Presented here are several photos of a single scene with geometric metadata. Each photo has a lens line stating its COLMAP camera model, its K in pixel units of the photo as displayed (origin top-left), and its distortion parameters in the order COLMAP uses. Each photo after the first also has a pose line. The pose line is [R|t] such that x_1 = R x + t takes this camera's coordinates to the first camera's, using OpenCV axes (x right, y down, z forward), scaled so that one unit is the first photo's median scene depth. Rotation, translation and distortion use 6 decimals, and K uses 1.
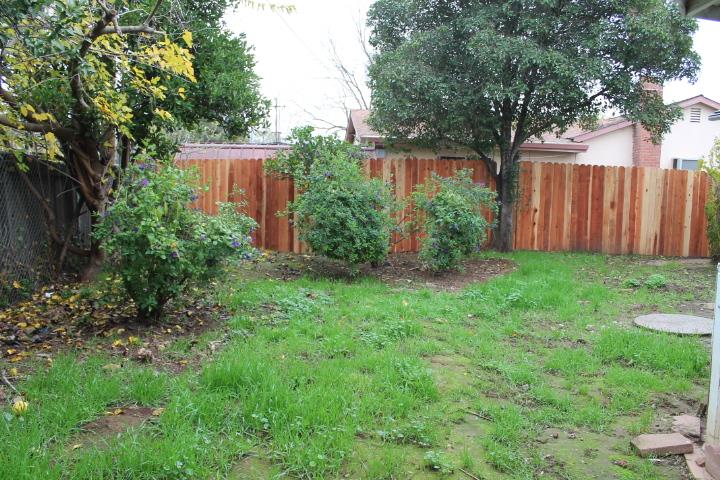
lens RADIAL K [[593.7, 0, 361.5], [0, 593.7, 245.0], [0, 0, 1]] dist [-0.162609, 0.135479]
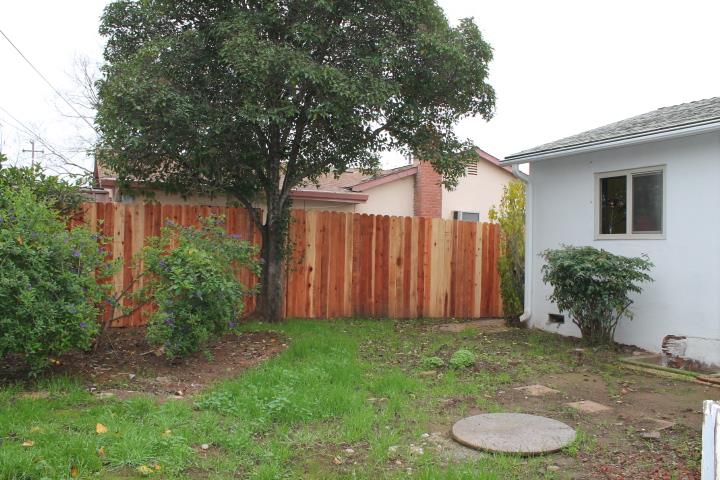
lens RADIAL K [[593.7, 0, 361.5], [0, 593.7, 245.0], [0, 0, 1]] dist [-0.162609, 0.135479]
pose [[0.932868, 0.004270, 0.360192, 0.066170], [0.029665, 0.995623, -0.088632, -0.017379], [-0.358994, 0.093367, 0.928658, 0.204026]]
